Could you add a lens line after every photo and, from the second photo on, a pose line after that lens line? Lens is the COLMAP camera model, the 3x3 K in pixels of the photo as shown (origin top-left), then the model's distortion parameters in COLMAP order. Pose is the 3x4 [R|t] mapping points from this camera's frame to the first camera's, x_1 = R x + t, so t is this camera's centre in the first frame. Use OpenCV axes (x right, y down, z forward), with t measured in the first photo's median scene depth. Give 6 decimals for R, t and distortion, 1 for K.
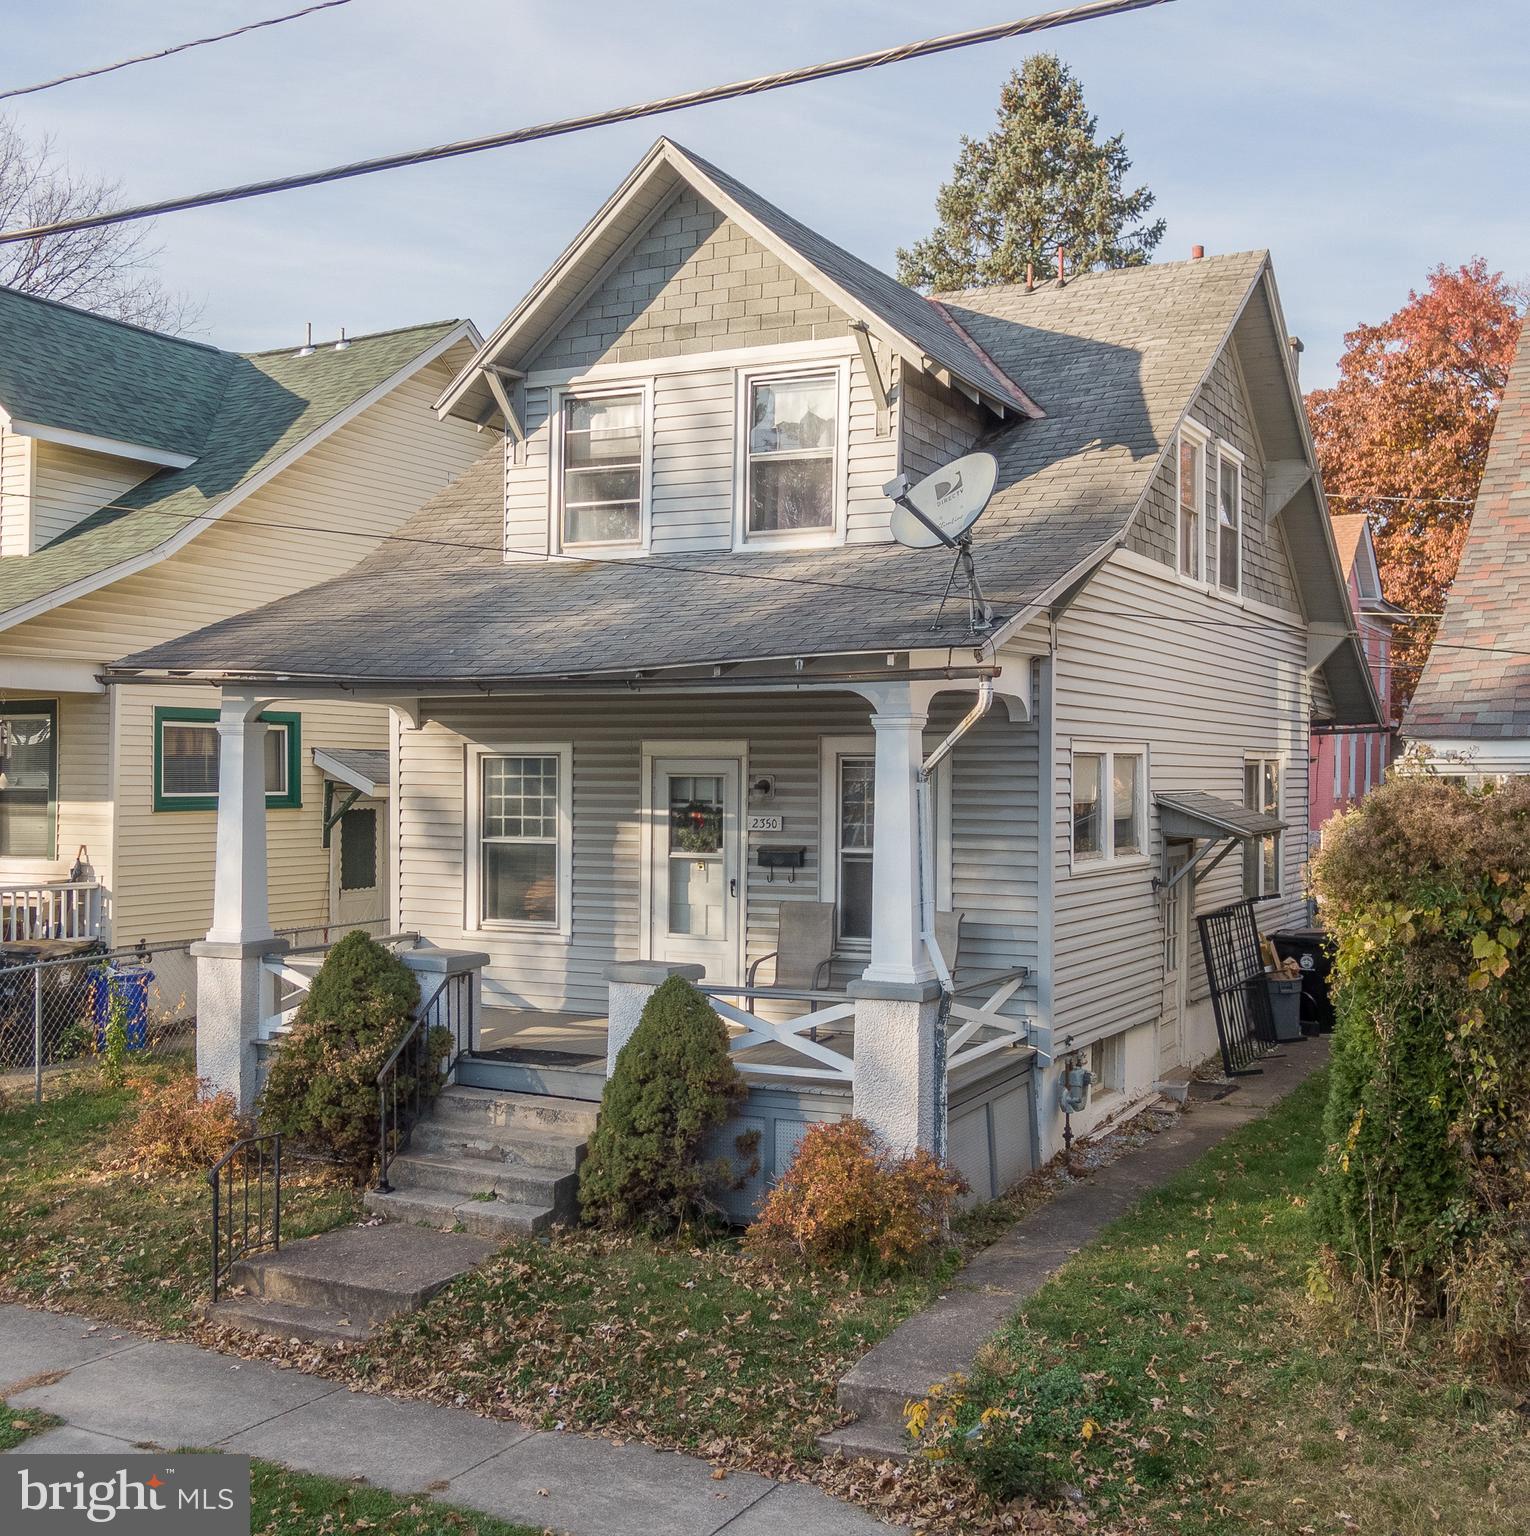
lens RADIAL K [[1879.8, 0, 774.5], [0, 1879.8, 764.4], [0, 0, 1]] dist [-0.013113, 0.000000]
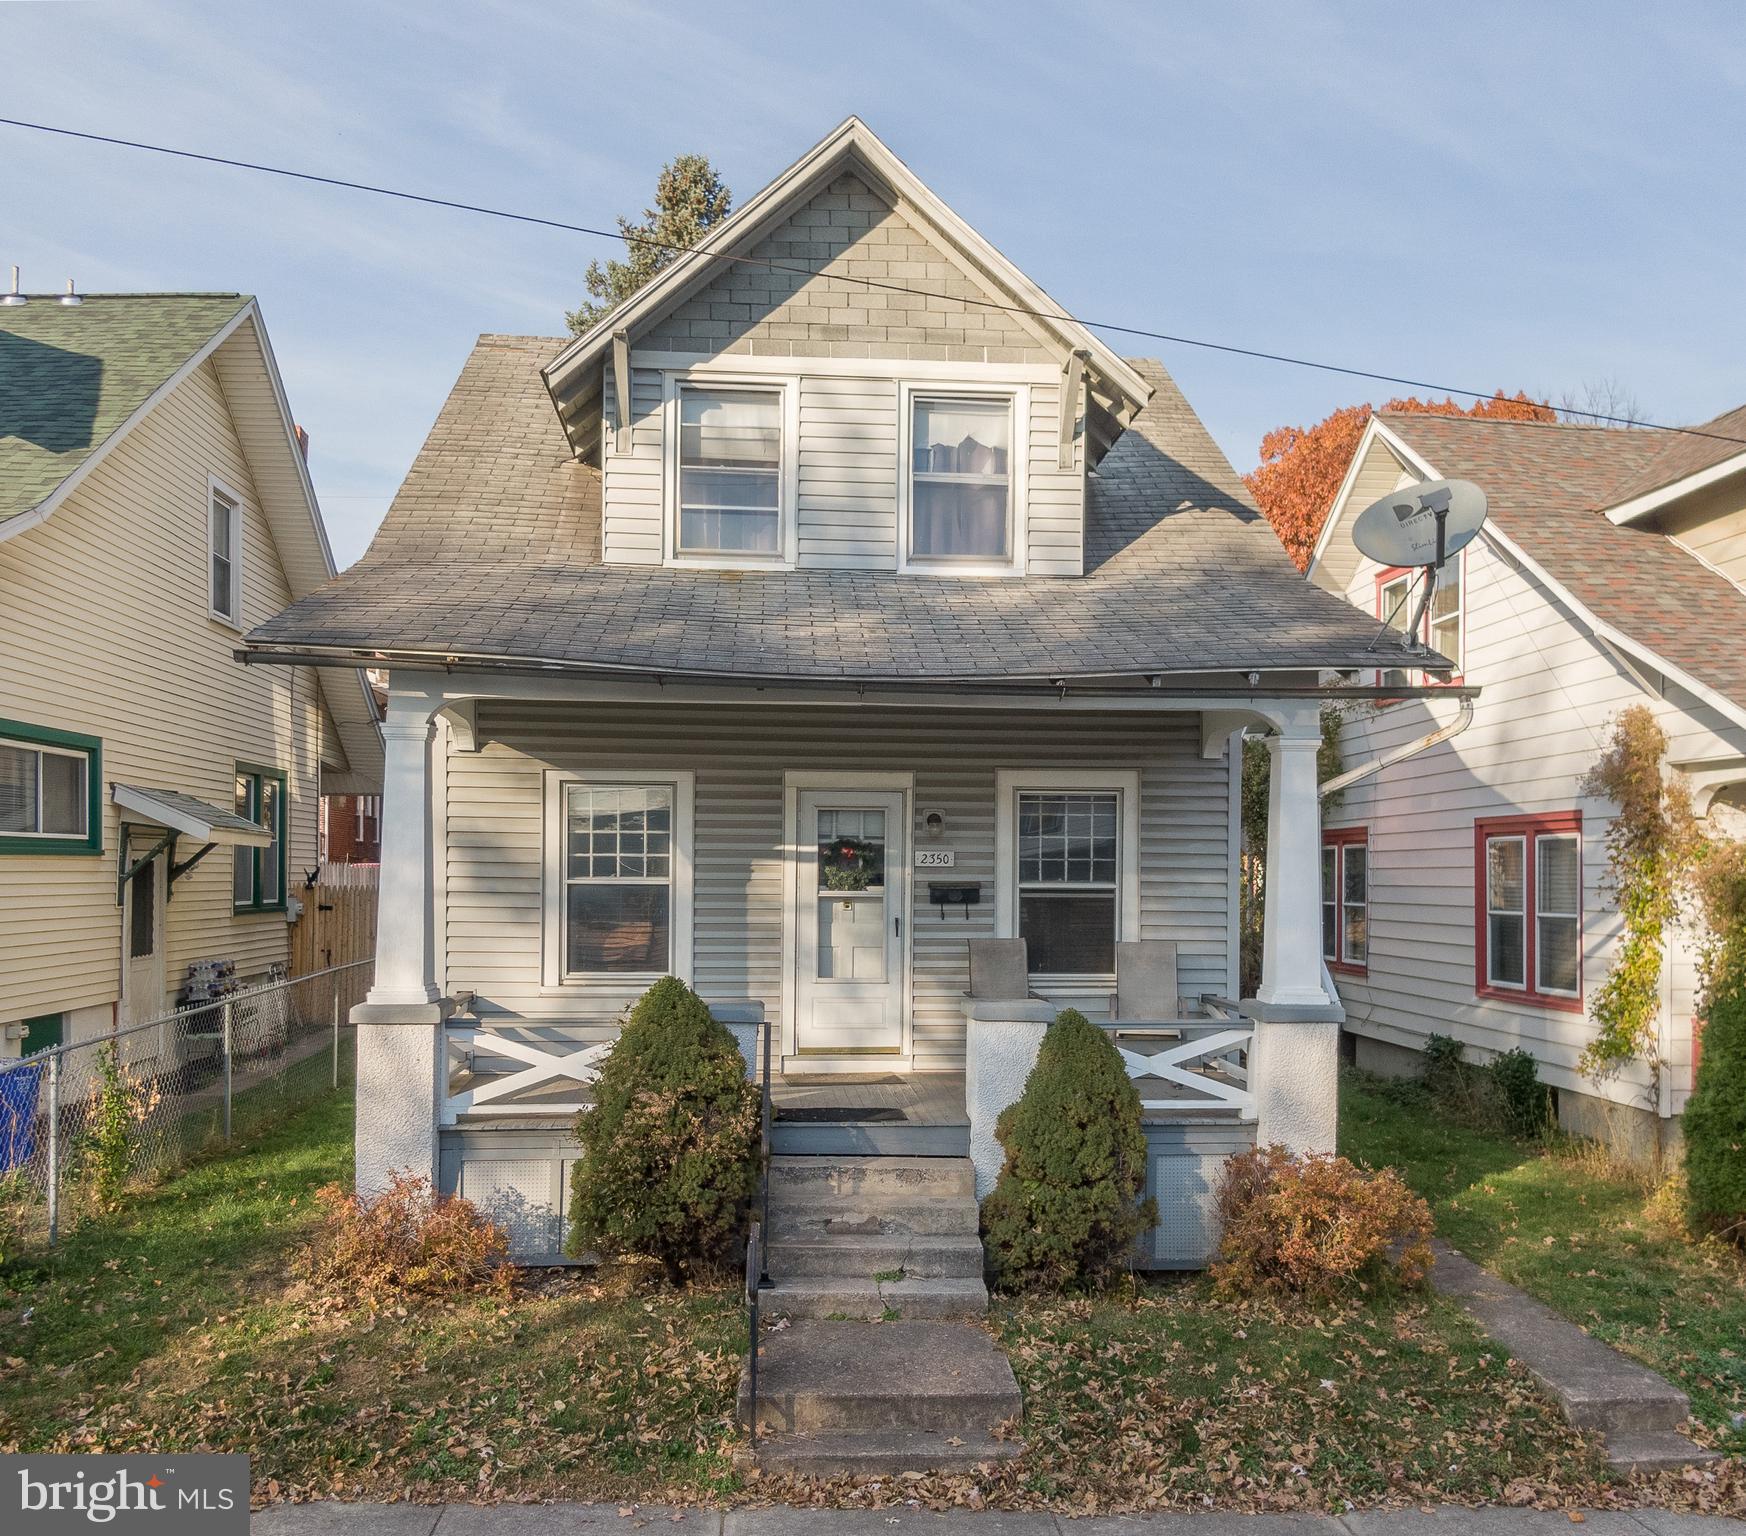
lens RADIAL K [[1641.0, 0, 895.7], [0, 1641.0, 863.4], [0, 0, 1]] dist [0.009072, 0.000000]
pose [[0.850452, 0.005212, 0.526027, -0.451640], [-0.005769, 0.999983, -0.000581, 0.033422], [-0.526021, -0.002541, 0.850468, 0.291733]]
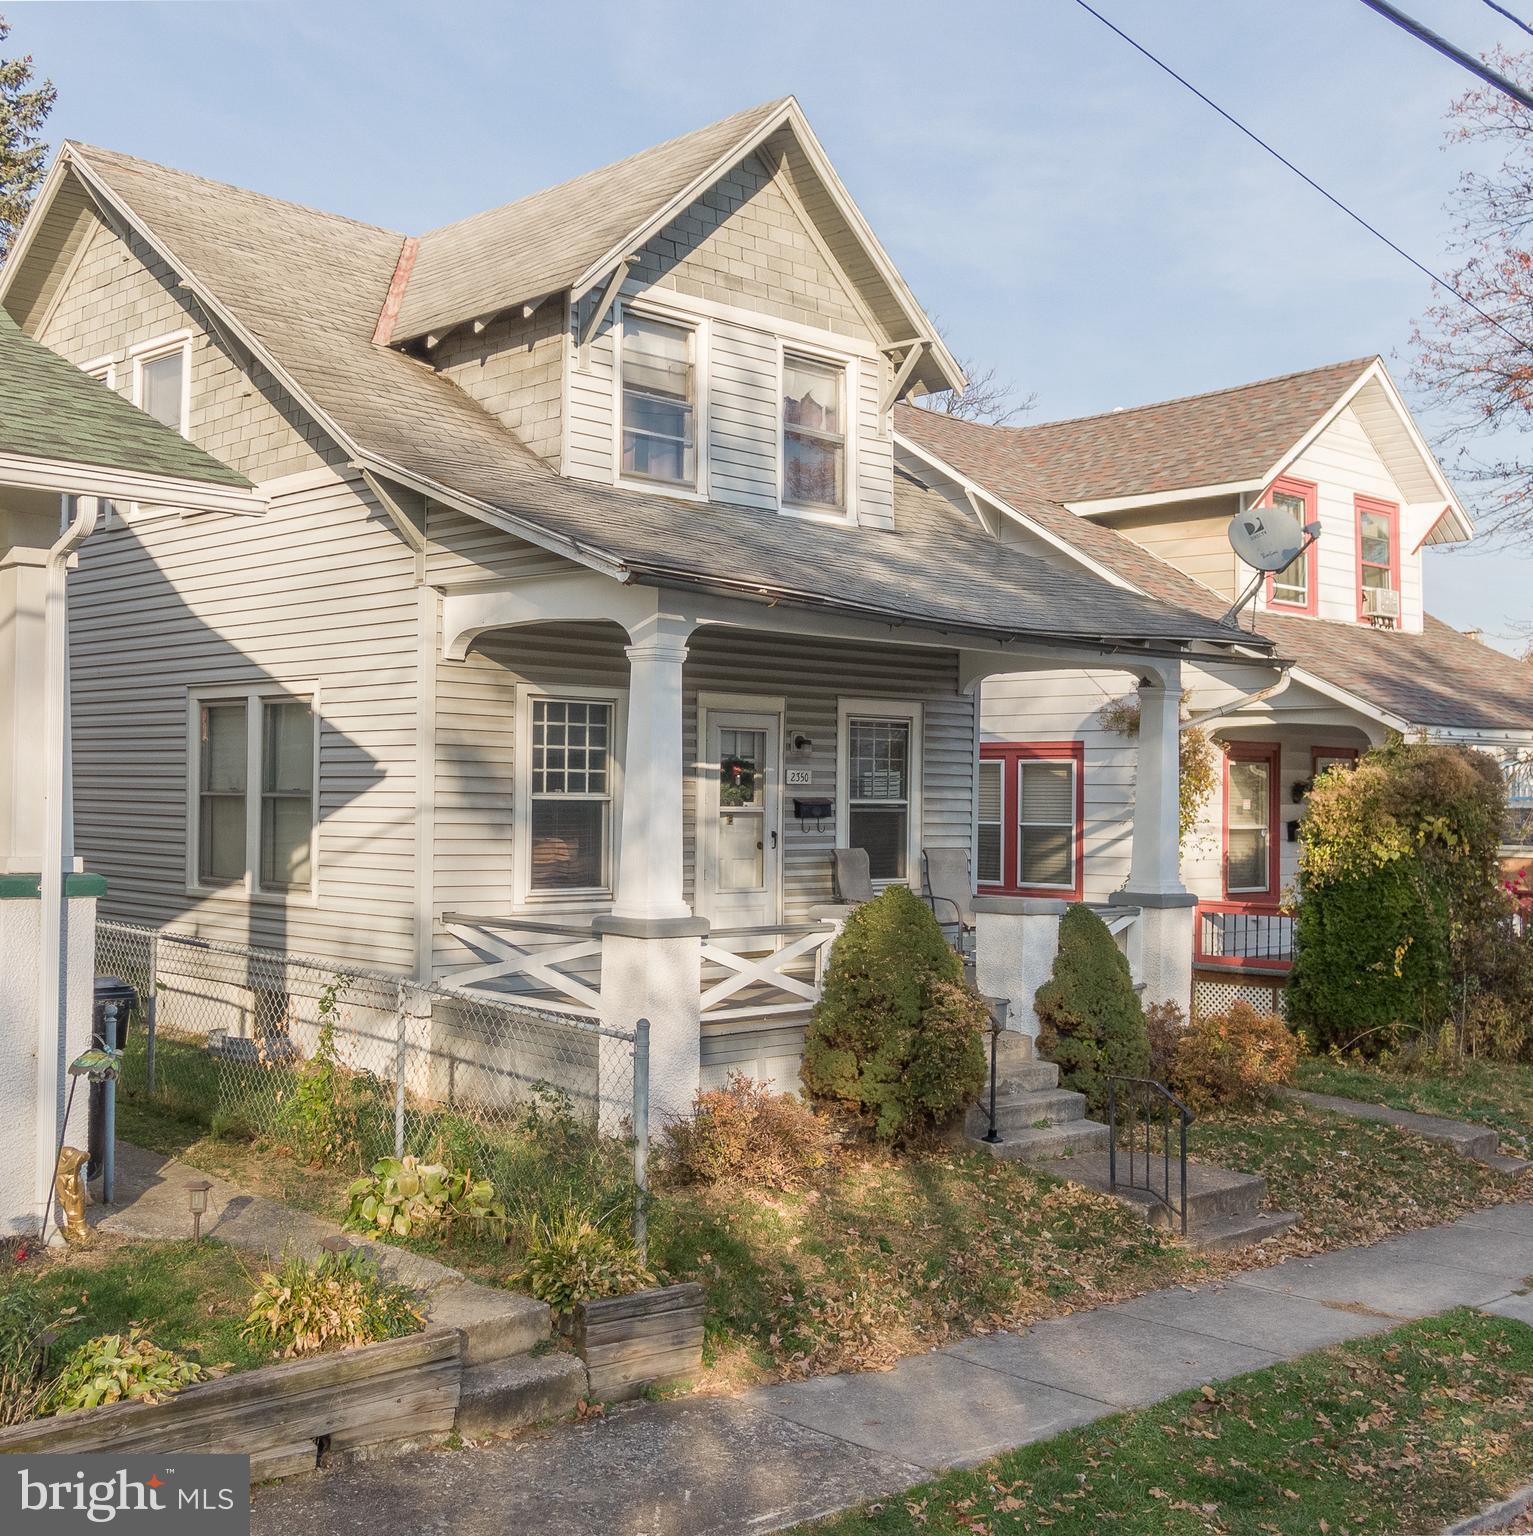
lens RADIAL K [[1879.8, 0, 768.8], [0, 1879.8, 775.2], [0, 0, 1]] dist [-0.013113, 0.000000]
pose [[0.316167, 0.008543, 0.948665, -0.986683], [-0.017738, 0.999838, -0.003092, 0.033055], [-0.948538, -0.015850, 0.316267, 0.667096]]
